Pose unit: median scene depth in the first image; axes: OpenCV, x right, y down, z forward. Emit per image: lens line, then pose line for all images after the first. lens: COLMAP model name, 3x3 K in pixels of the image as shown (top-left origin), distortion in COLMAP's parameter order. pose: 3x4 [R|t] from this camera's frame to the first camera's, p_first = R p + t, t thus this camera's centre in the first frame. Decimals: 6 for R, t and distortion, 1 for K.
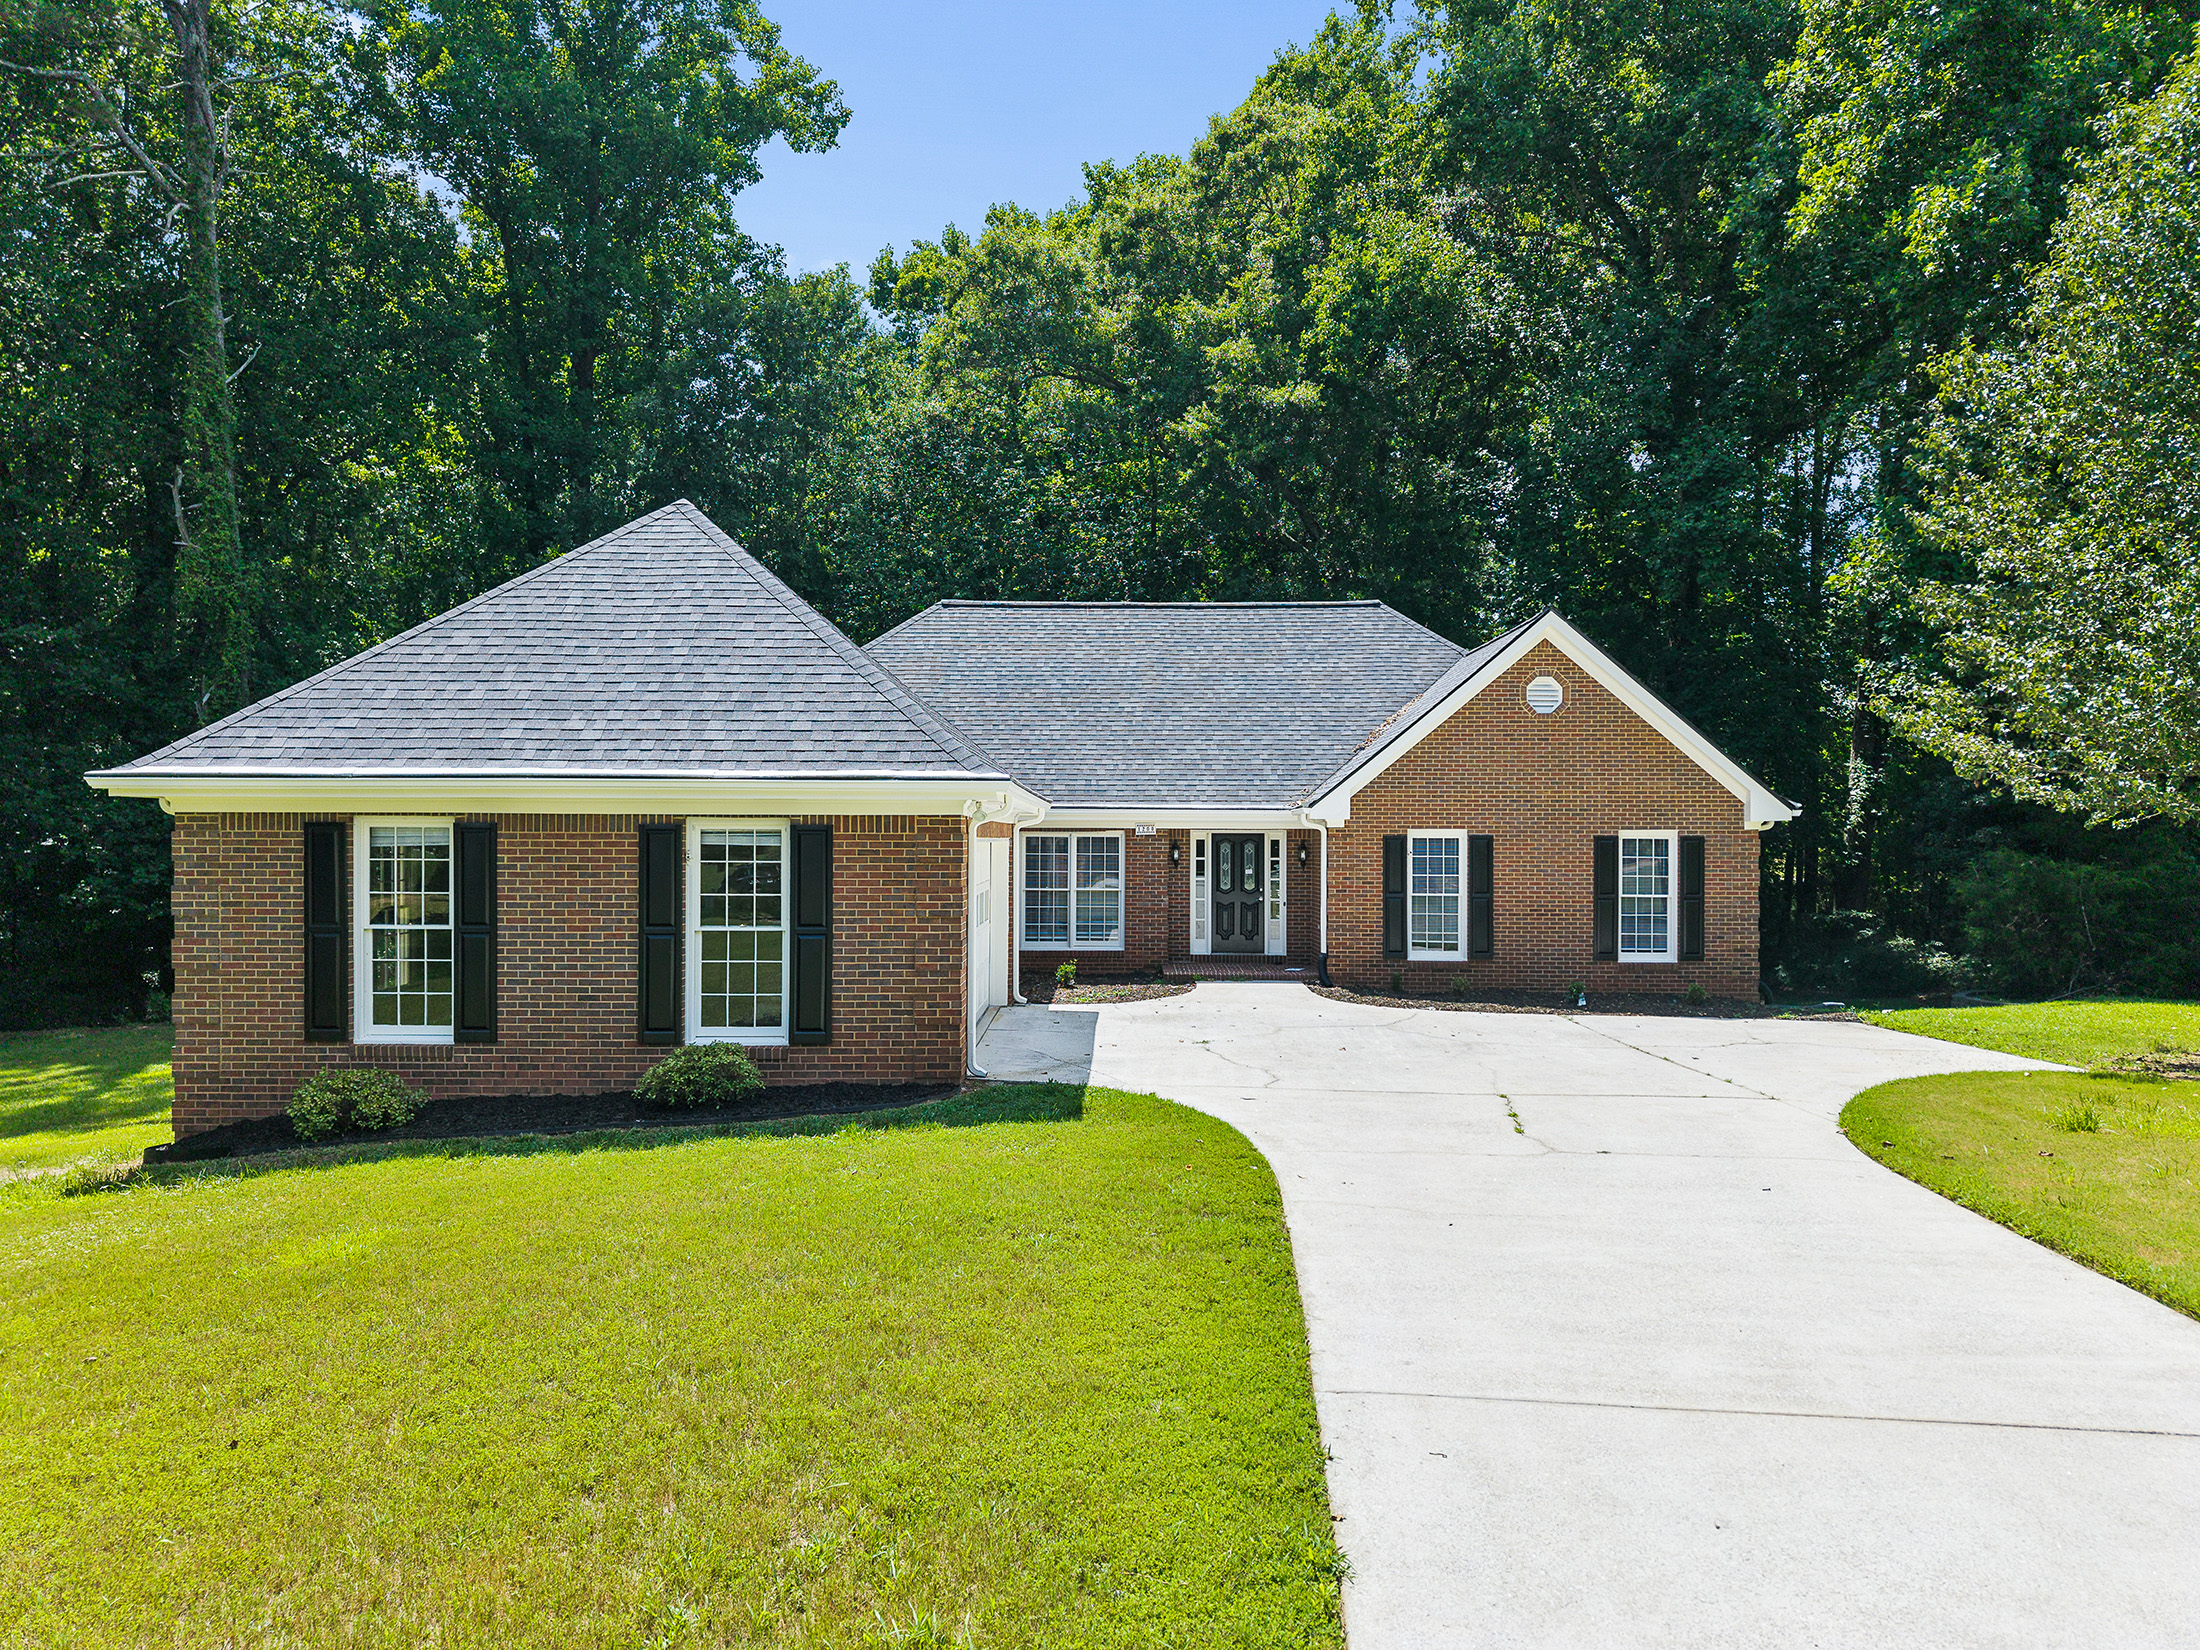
lens RADIAL K [[1468.9, 0, 1063.4], [0, 1468.9, 831.3], [0, 0, 1]] dist [0.022677, -0.018683]
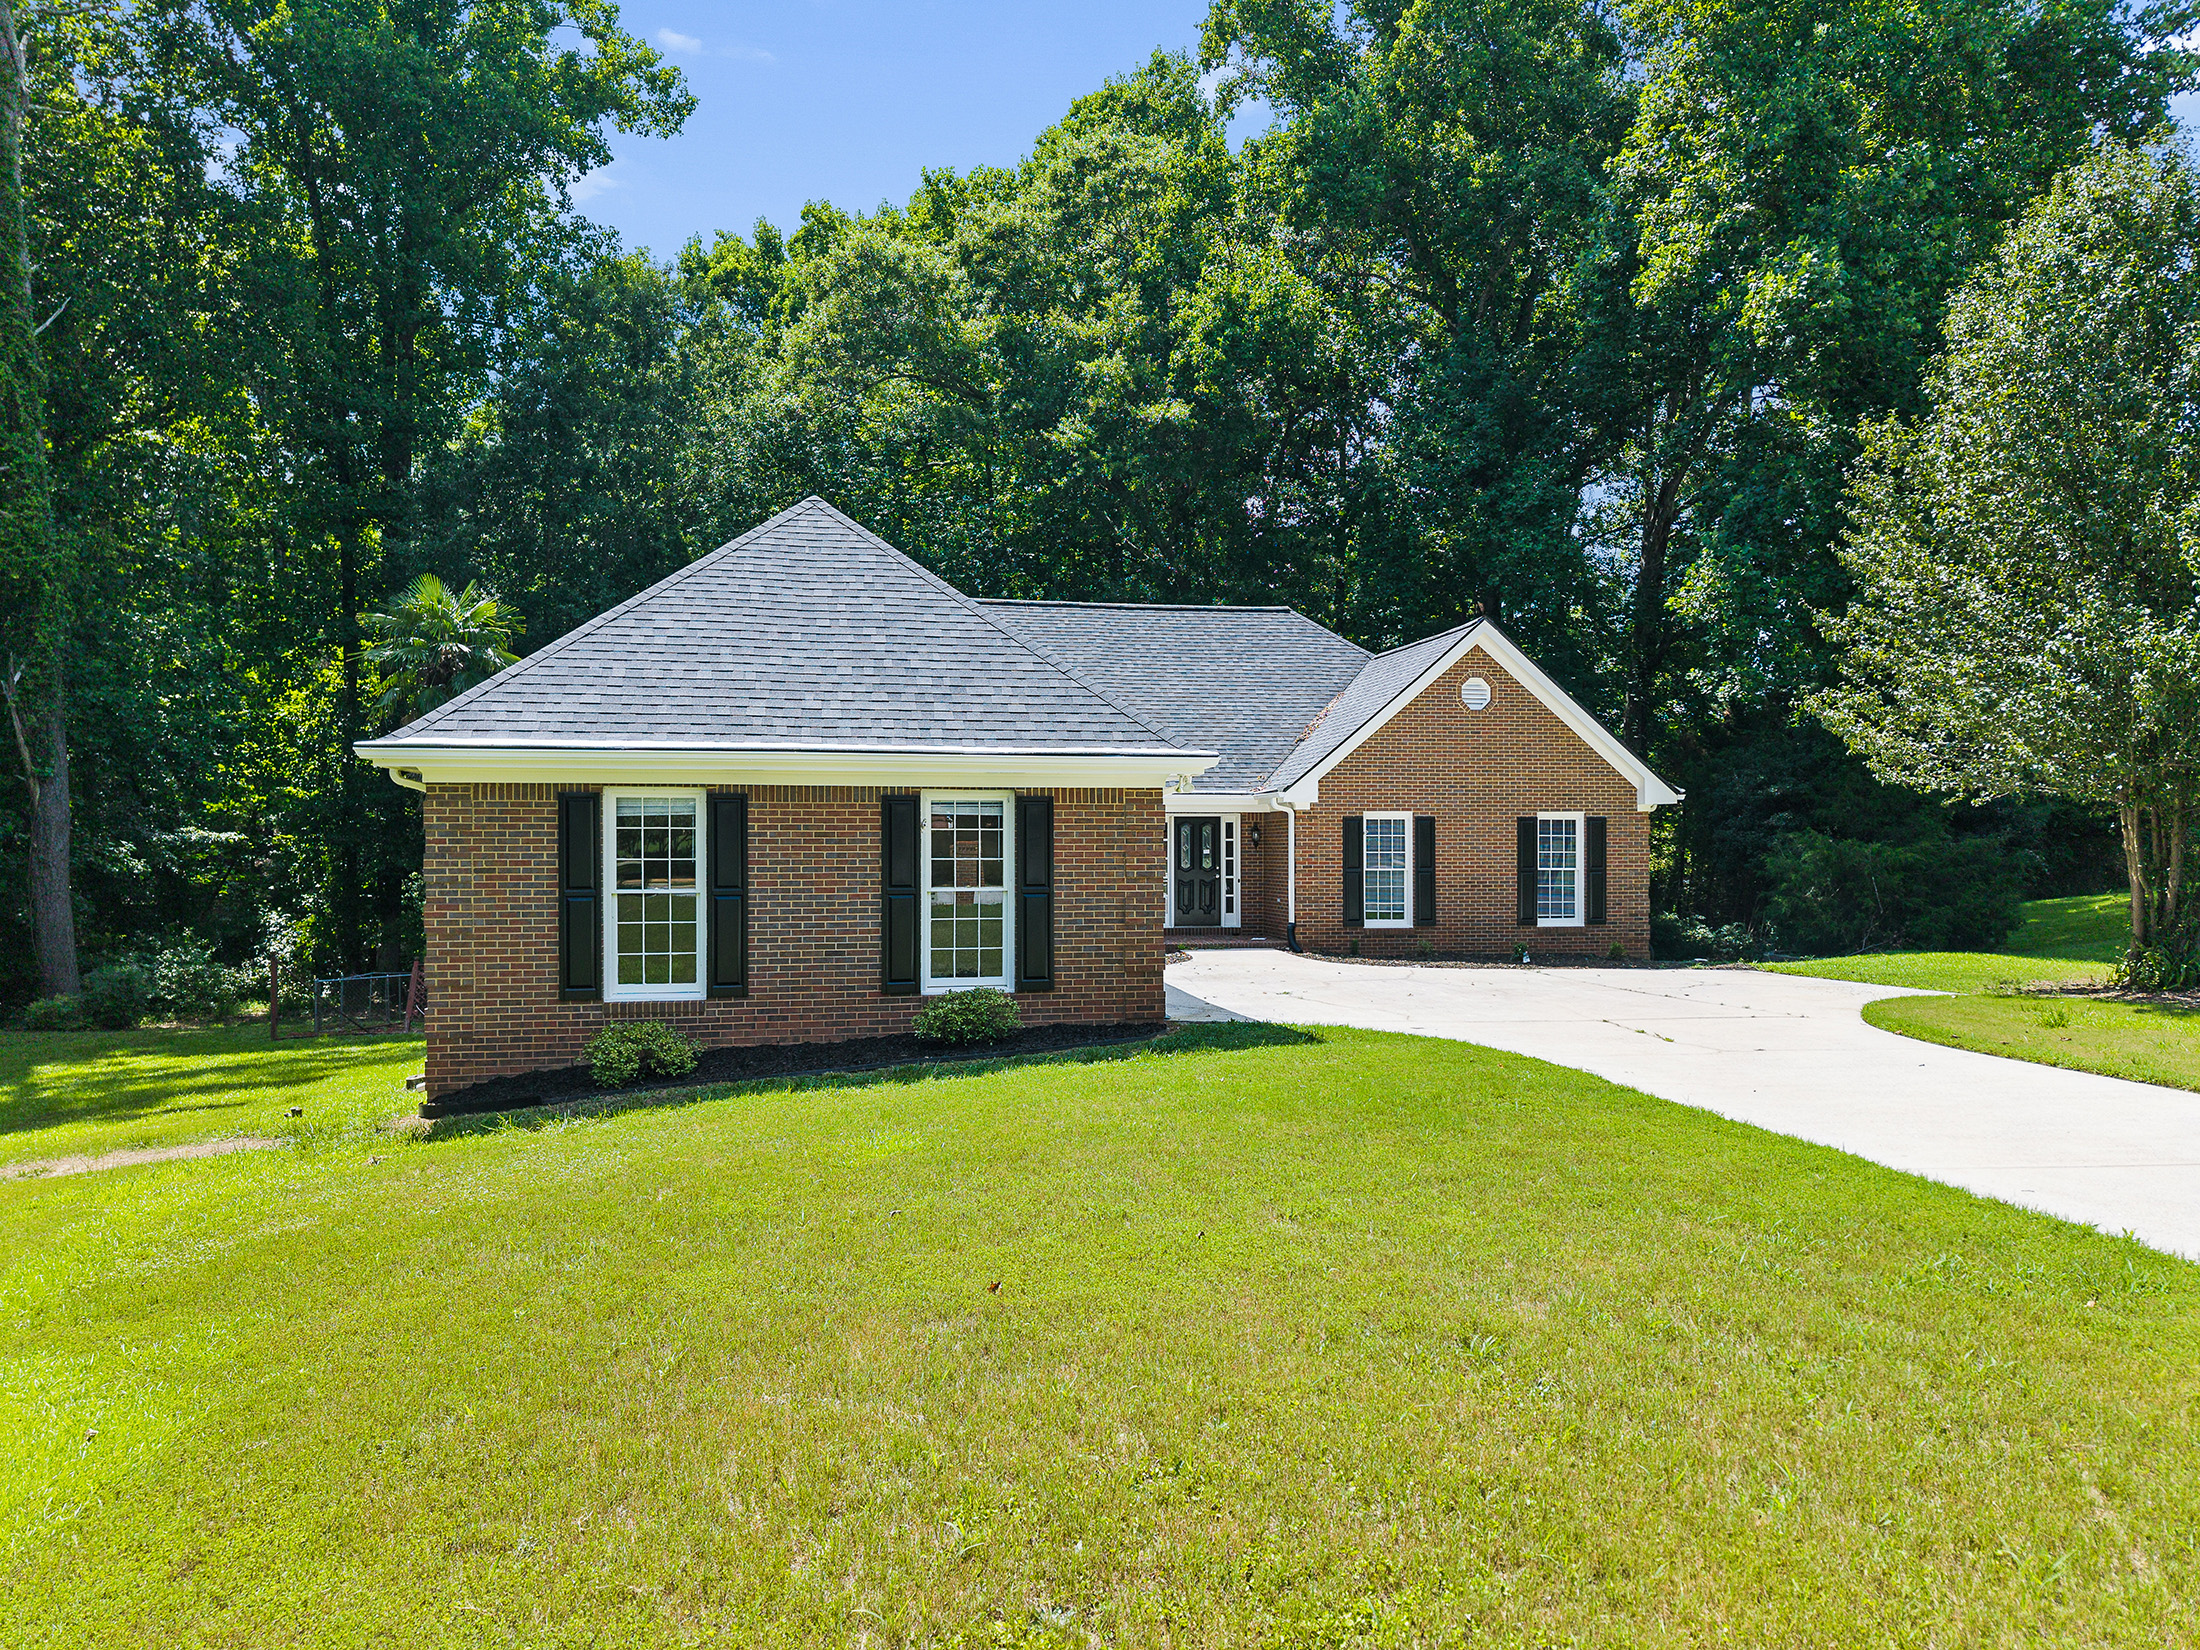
lens RADIAL K [[1468.9, 0, 1069.5], [0, 1468.9, 832.2], [0, 0, 1]] dist [0.022677, -0.018683]
pose [[0.980848, -0.002863, 0.194756, -0.193828], [0.002653, 0.999996, 0.001344, 0.011563], [-0.194759, -0.000802, 0.980851, -0.056490]]
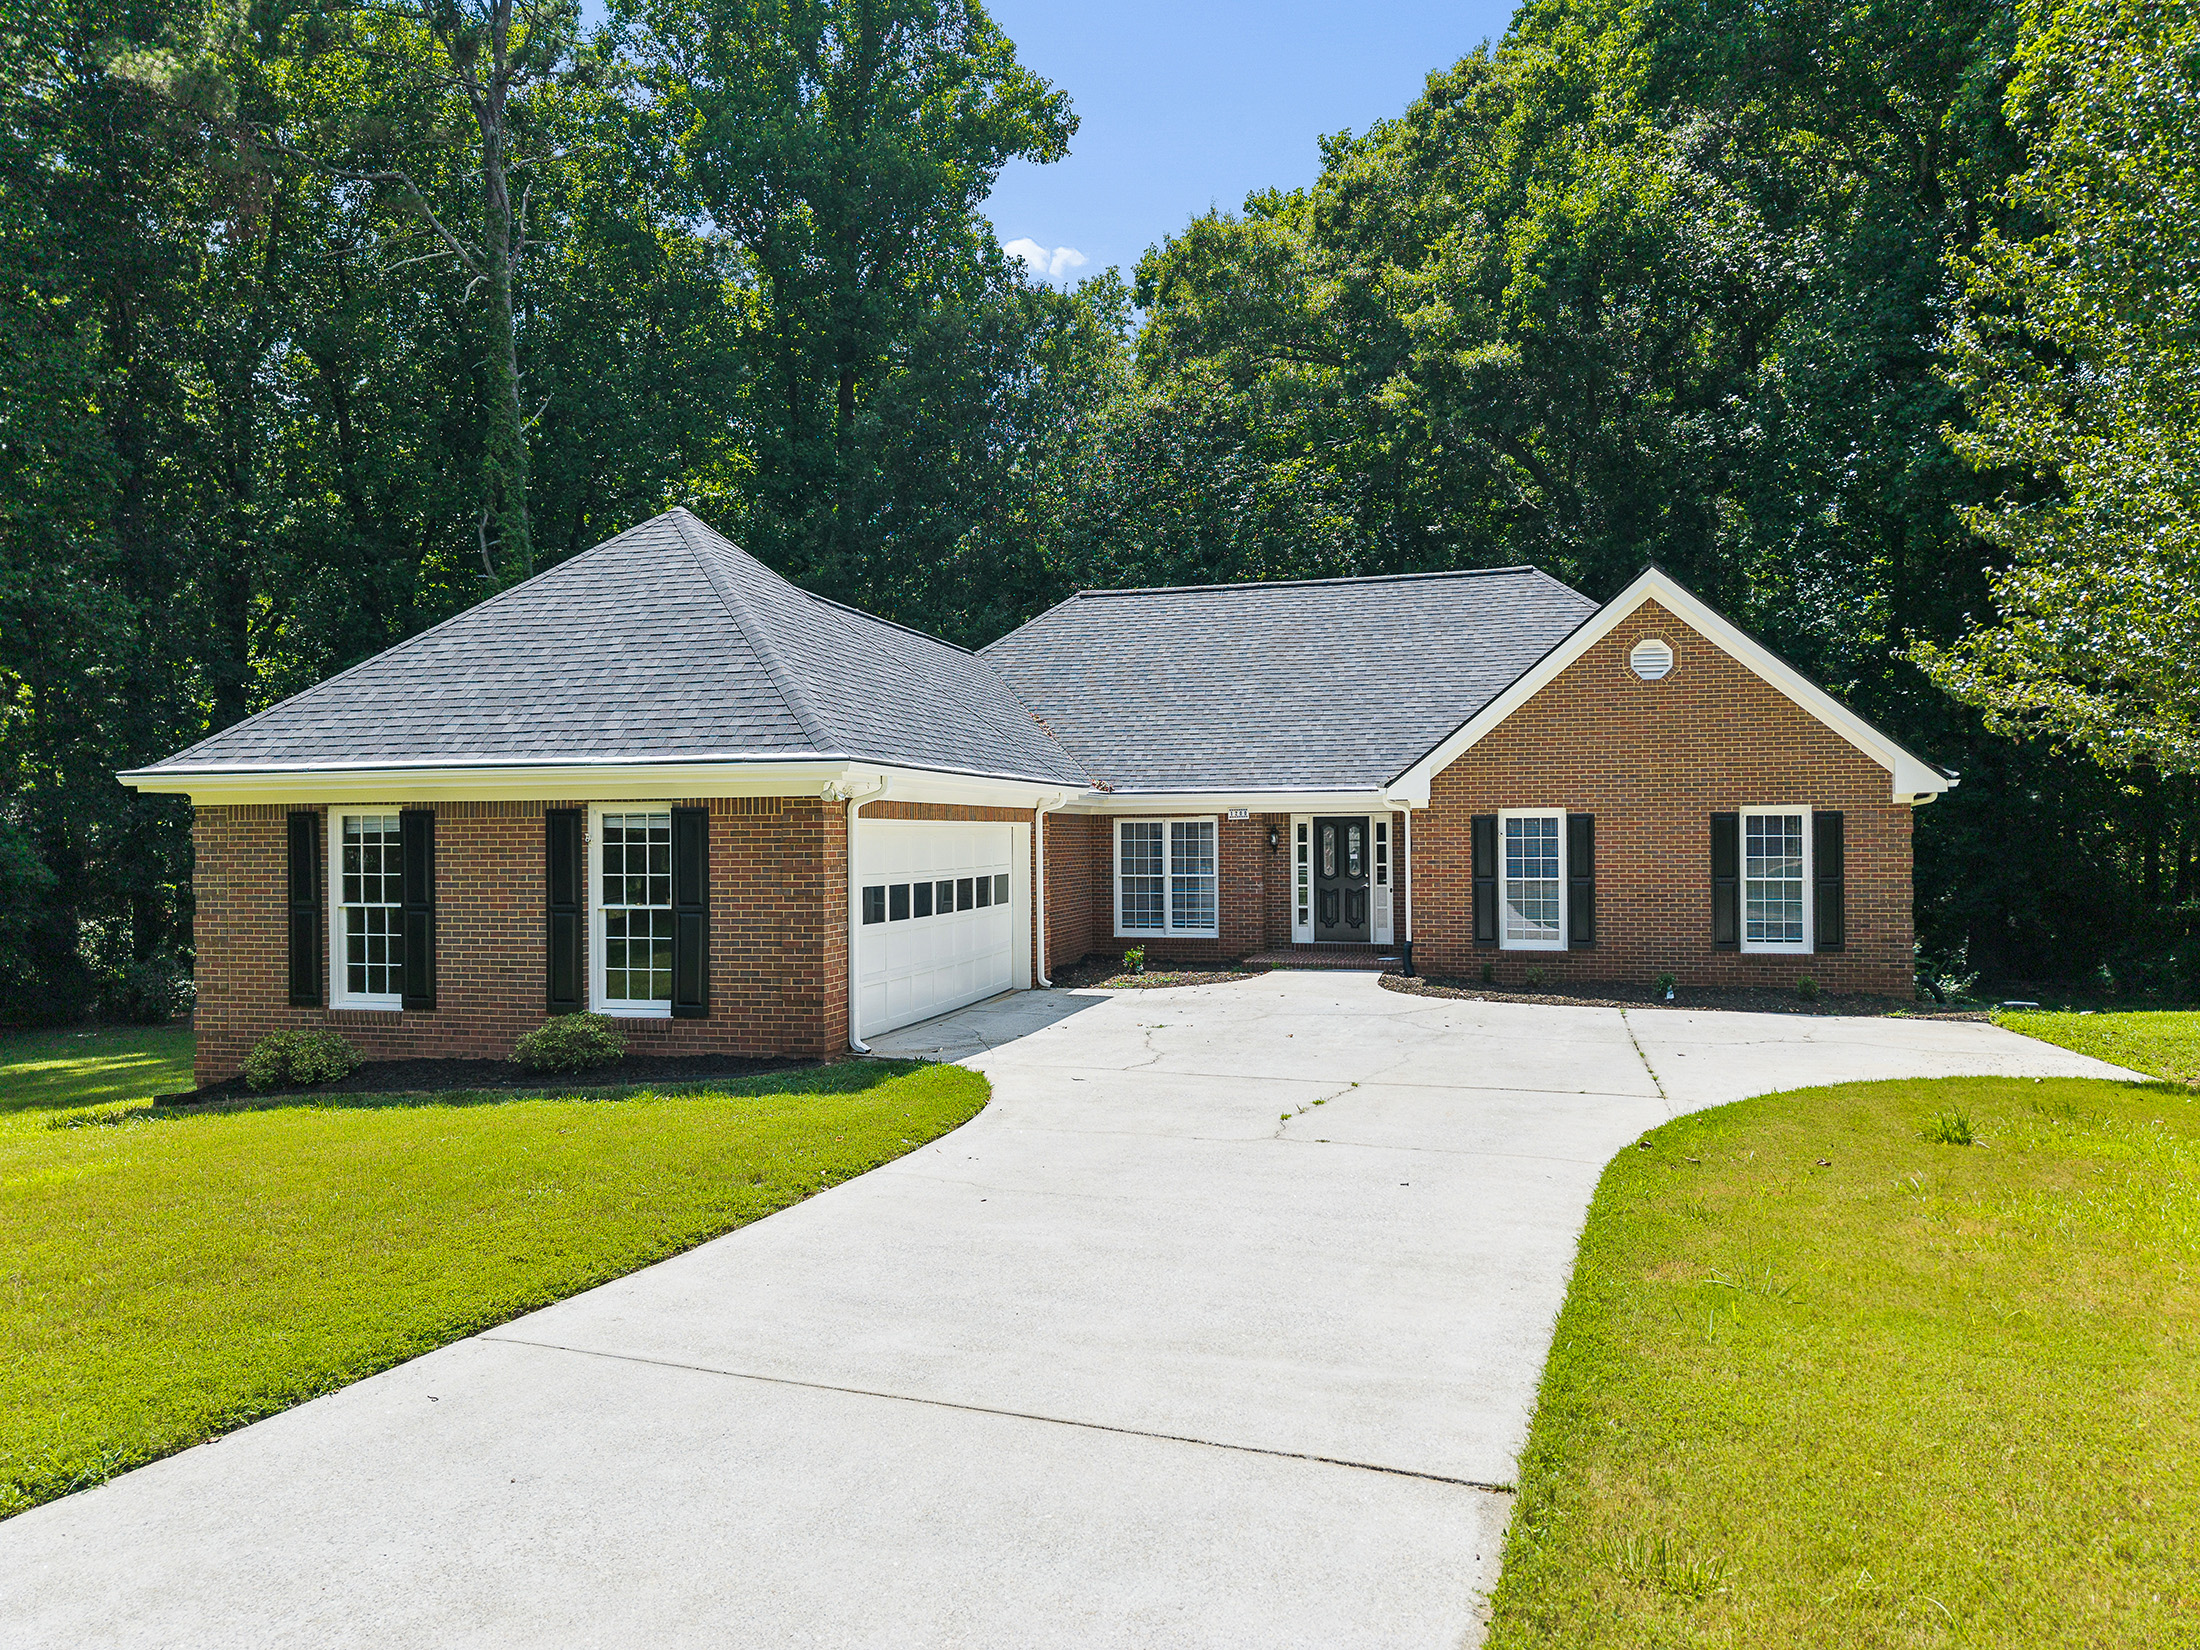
lens RADIAL K [[1468.9, 0, 1063.3], [0, 1468.9, 815.6], [0, 0, 1]] dist [0.022677, -0.018683]
pose [[0.969805, -0.014286, -0.243462, 0.182427], [0.012412, 0.999880, -0.009230, 0.007609], [0.243565, 0.005929, 0.969866, 0.024164]]
